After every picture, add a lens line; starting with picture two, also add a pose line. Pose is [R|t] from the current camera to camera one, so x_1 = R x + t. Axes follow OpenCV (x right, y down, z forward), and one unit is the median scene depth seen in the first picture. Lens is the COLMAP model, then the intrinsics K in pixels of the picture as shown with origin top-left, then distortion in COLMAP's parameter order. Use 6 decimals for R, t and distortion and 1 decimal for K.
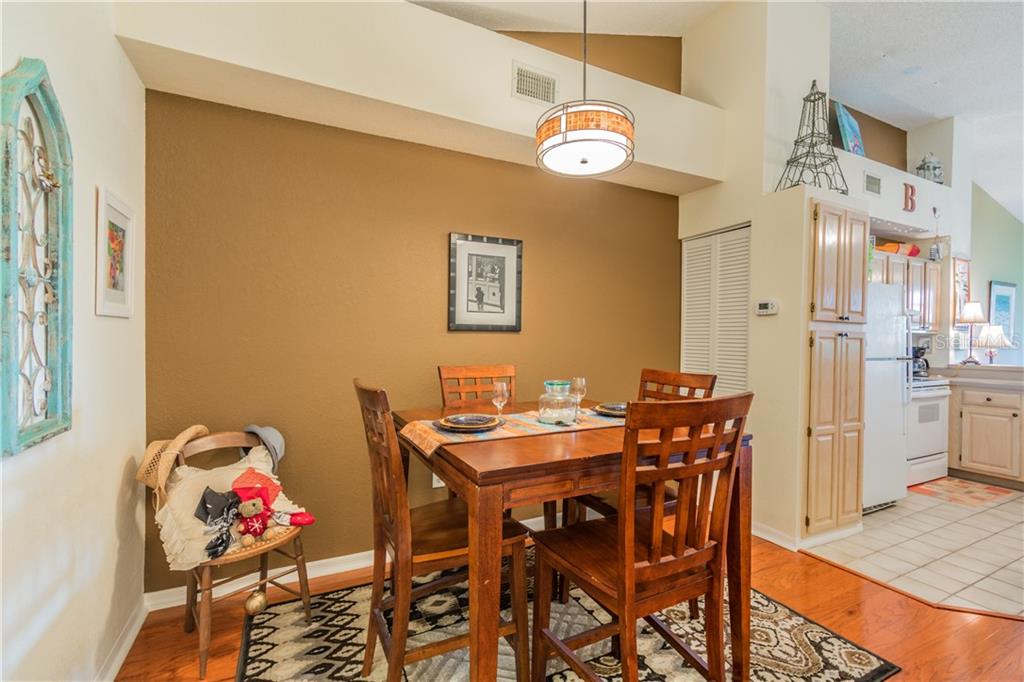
lens RADIAL K [[454.8, 0, 513.3], [0, 454.8, 340.7], [0, 0, 1]] dist [0.001712, 0.000007]
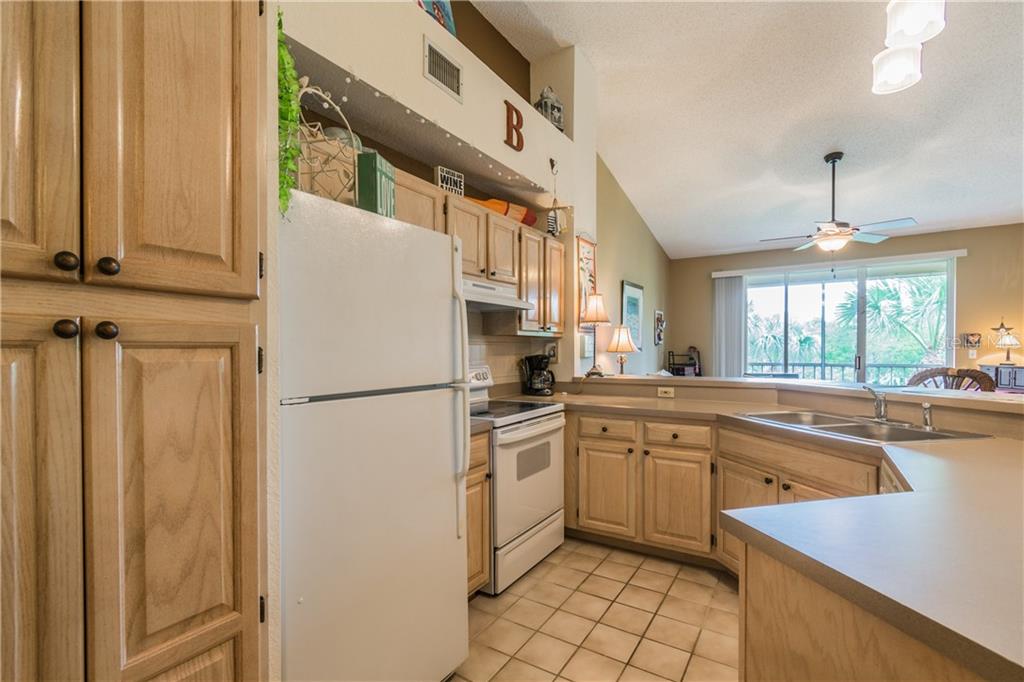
lens RADIAL K [[454.8, 0, 513.3], [0, 454.8, 346.2], [0, 0, 1]] dist [0.001712, 0.000007]
pose [[0.860999, -0.008860, 0.508530, 0.499116], [0.009159, 0.999956, 0.001914, -0.001821], [-0.508525, 0.003009, 0.861042, 0.411401]]
